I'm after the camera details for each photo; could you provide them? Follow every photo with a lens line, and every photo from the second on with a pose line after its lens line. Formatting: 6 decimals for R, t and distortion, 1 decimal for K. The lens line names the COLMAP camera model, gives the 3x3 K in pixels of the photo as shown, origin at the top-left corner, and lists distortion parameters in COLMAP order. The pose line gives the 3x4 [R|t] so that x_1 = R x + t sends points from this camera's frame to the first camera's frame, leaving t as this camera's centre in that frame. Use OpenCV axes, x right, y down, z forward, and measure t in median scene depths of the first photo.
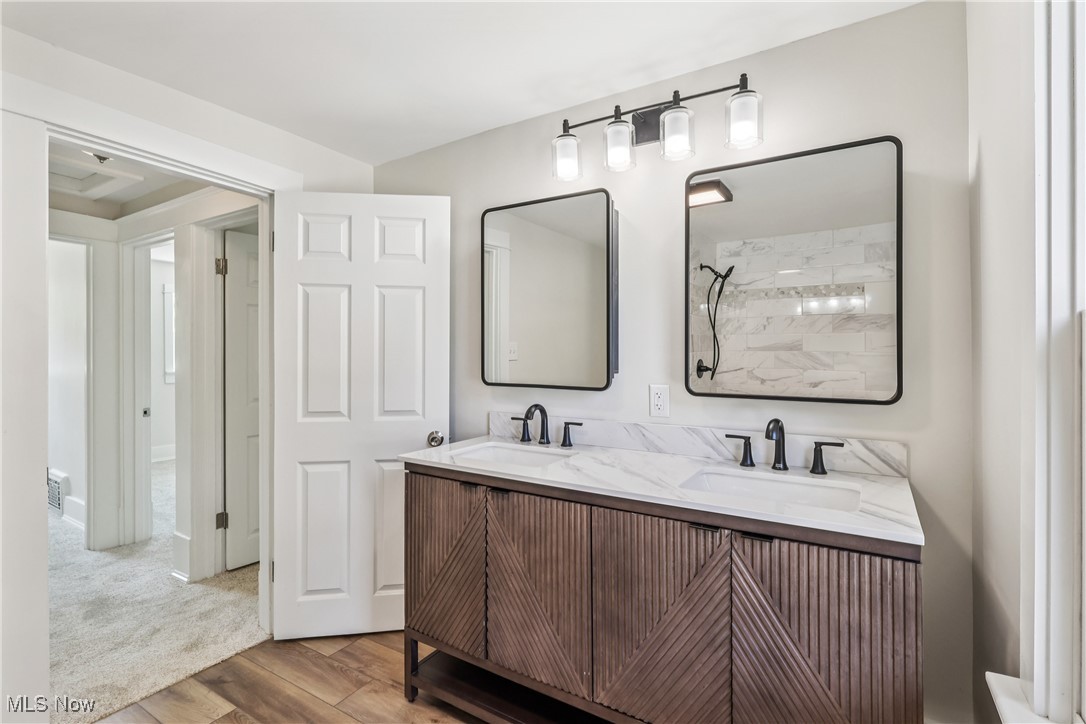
lens RADIAL K [[506.0, 0, 538.3], [0, 506.0, 356.0], [0, 0, 1]] dist [-0.005106, -0.000714]
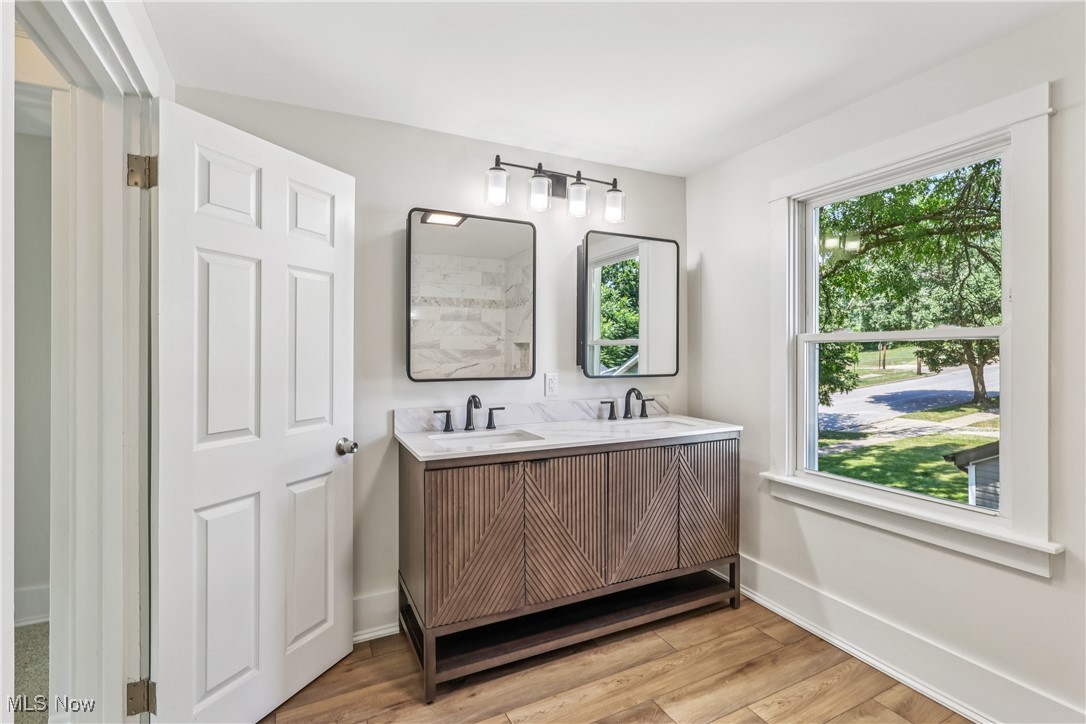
lens RADIAL K [[506.0, 0, 542.9], [0, 506.0, 356.0], [0, 0, 1]] dist [-0.005106, -0.000714]
pose [[0.530574, -0.008834, 0.847593, -0.935763], [0.006081, 0.999960, 0.006616, 0.001796], [-0.847617, 0.001644, 0.530606, 0.282983]]
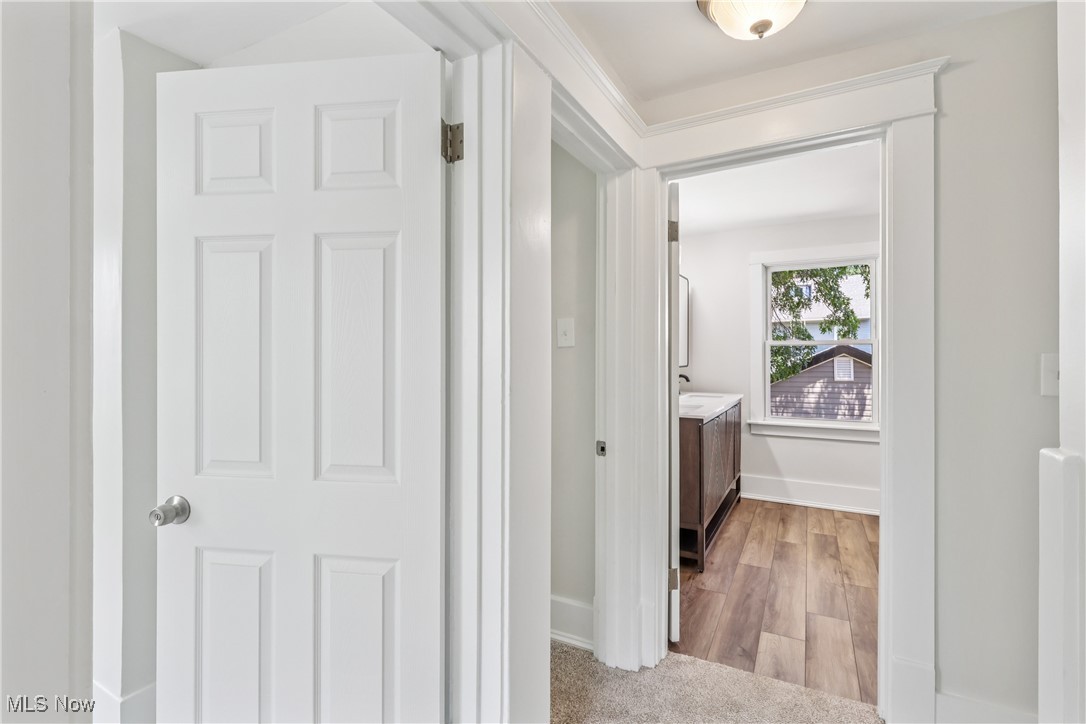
lens RADIAL K [[506.0, 0, 538.8], [0, 506.0, 355.9], [0, 0, 1]] dist [-0.005106, -0.000714]
pose [[-0.051859, -0.009082, 0.998613, -1.728854], [0.008527, 0.999918, 0.009537, -0.003652], [-0.998618, 0.009010, -0.051777, 1.533047]]
